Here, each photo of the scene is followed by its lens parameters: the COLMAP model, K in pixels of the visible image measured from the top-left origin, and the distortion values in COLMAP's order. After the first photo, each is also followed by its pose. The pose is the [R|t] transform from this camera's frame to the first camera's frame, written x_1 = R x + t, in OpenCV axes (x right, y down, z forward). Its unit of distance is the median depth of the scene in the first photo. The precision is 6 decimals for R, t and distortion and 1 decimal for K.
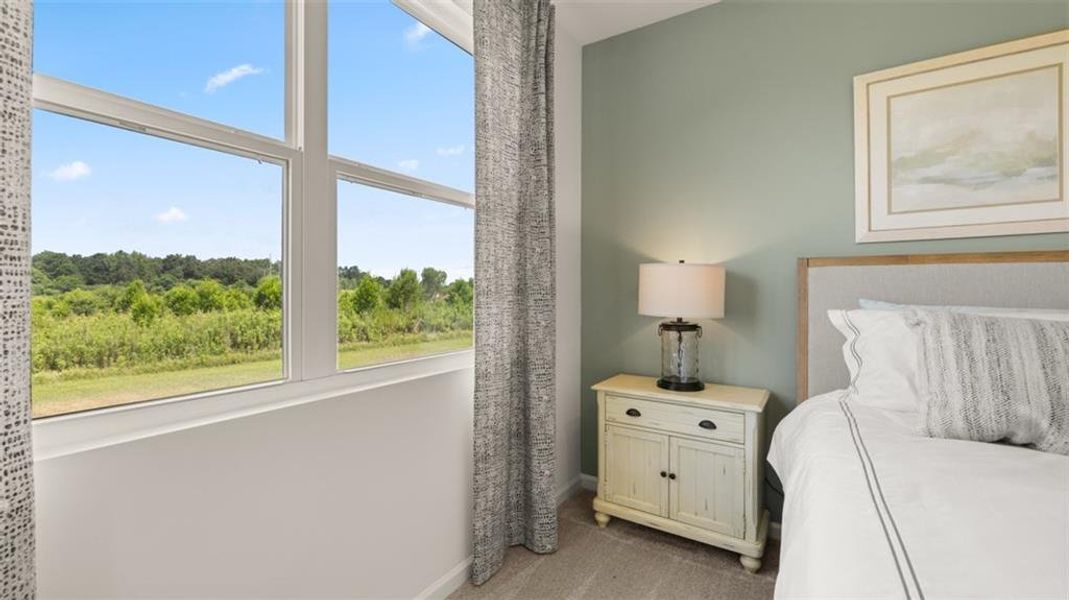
lens RADIAL K [[447.7, 0, 531.4], [0, 447.7, 288.9], [0, 0, 1]] dist [-0.000307, -0.000921]
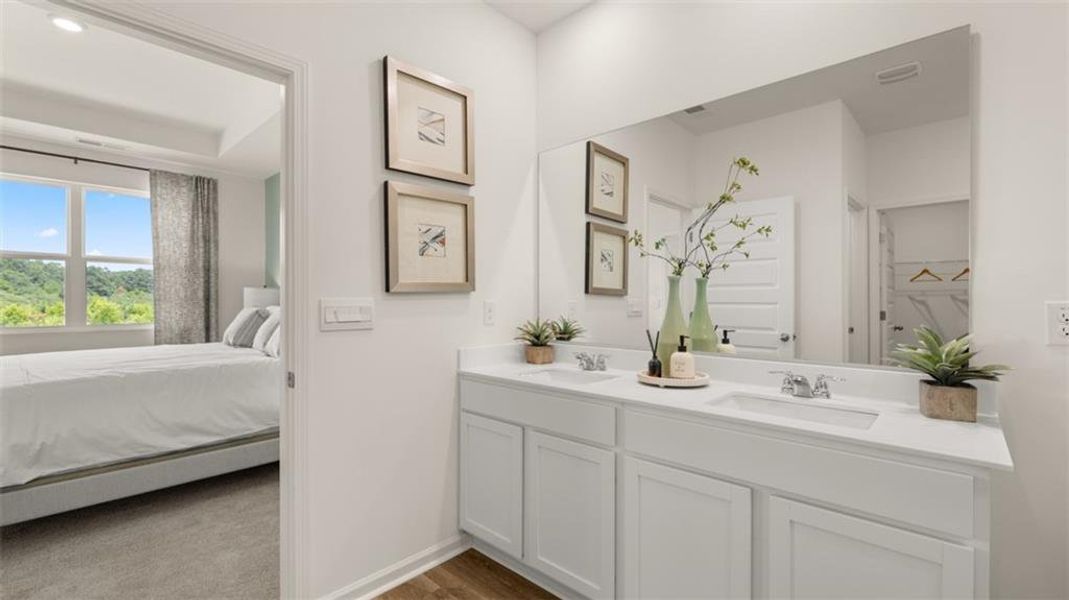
lens RADIAL K [[447.7, 0, 537.1], [0, 447.7, 300.2], [0, 0, 1]] dist [-0.000307, -0.000921]
pose [[0.977882, -0.003634, -0.209124, 2.404199], [0.004897, 0.999973, 0.005526, 0.005774], [0.209098, -0.006428, 0.977874, -1.024176]]
